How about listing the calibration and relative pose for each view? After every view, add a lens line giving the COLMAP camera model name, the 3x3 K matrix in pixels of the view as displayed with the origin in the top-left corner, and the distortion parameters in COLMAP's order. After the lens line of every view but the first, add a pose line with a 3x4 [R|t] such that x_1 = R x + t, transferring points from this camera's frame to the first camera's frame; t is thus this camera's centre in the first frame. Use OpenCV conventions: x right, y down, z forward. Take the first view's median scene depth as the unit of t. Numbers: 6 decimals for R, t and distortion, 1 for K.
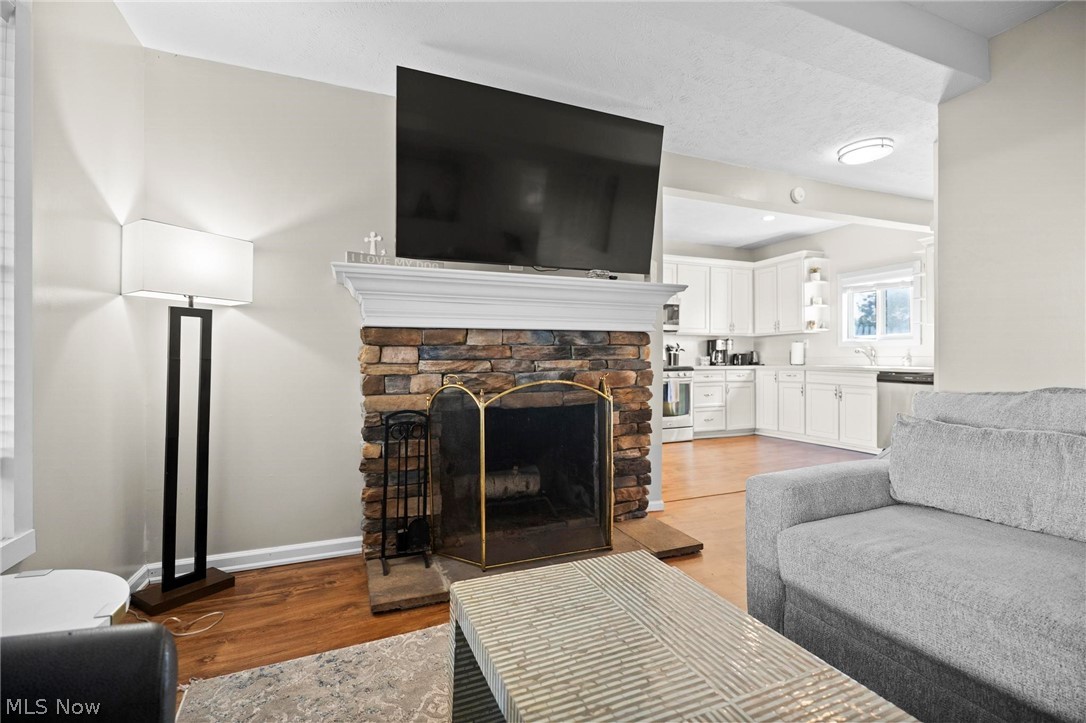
lens RADIAL K [[484.0, 0, 539.4], [0, 484.0, 355.7], [0, 0, 1]] dist [0.003049, 0.000534]
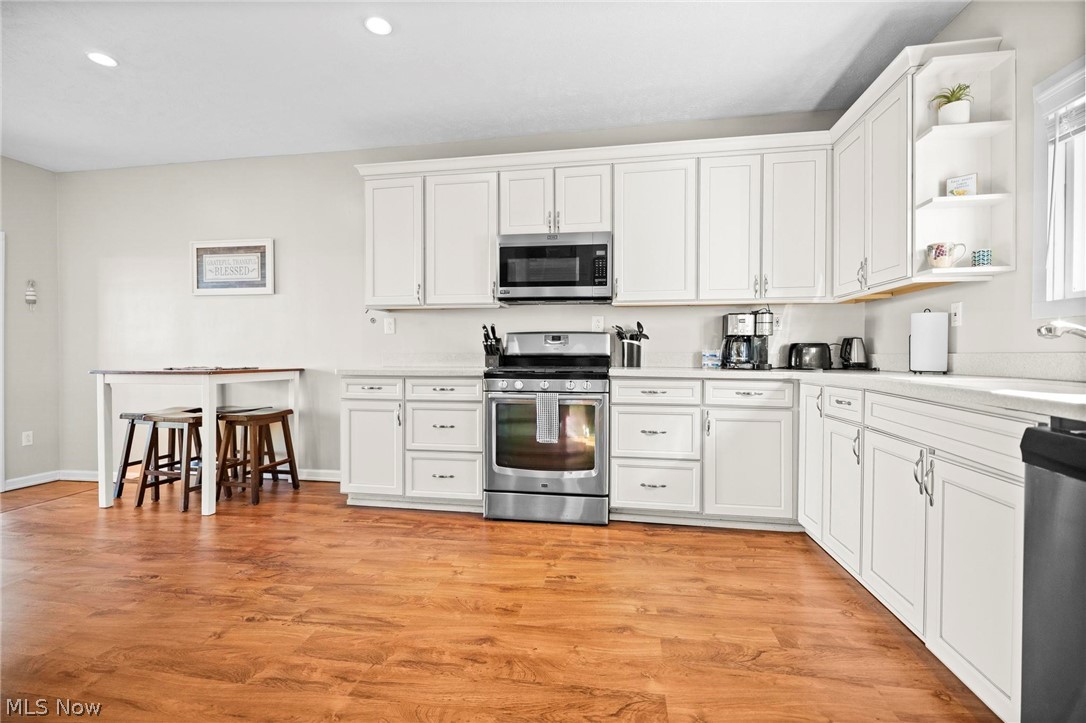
lens RADIAL K [[486.6, 0, 543.0], [0, 486.6, 361.5], [0, 0, 1]] dist [-0.000452, -0.000063]
pose [[0.842502, 0.015791, -0.538462, 0.492858], [-0.002641, 0.999679, 0.025184, 0.002013], [0.538687, -0.019796, 0.842274, 0.532977]]
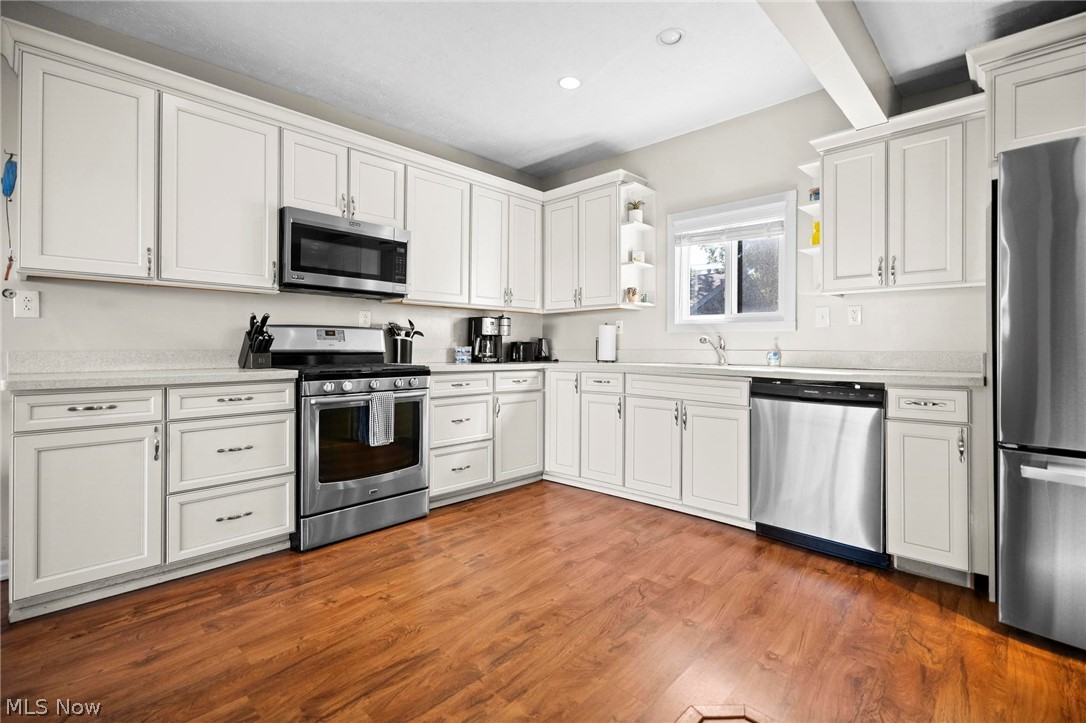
lens RADIAL K [[502.1, 0, 547.0], [0, 502.1, 347.9], [0, 0, 1]] dist [-0.000953, 0.000121]
pose [[0.913497, 0.008212, 0.406763, 0.205869], [-0.010658, 0.999936, 0.003748, 0.000223], [-0.406706, -0.007759, 0.913526, 0.453548]]
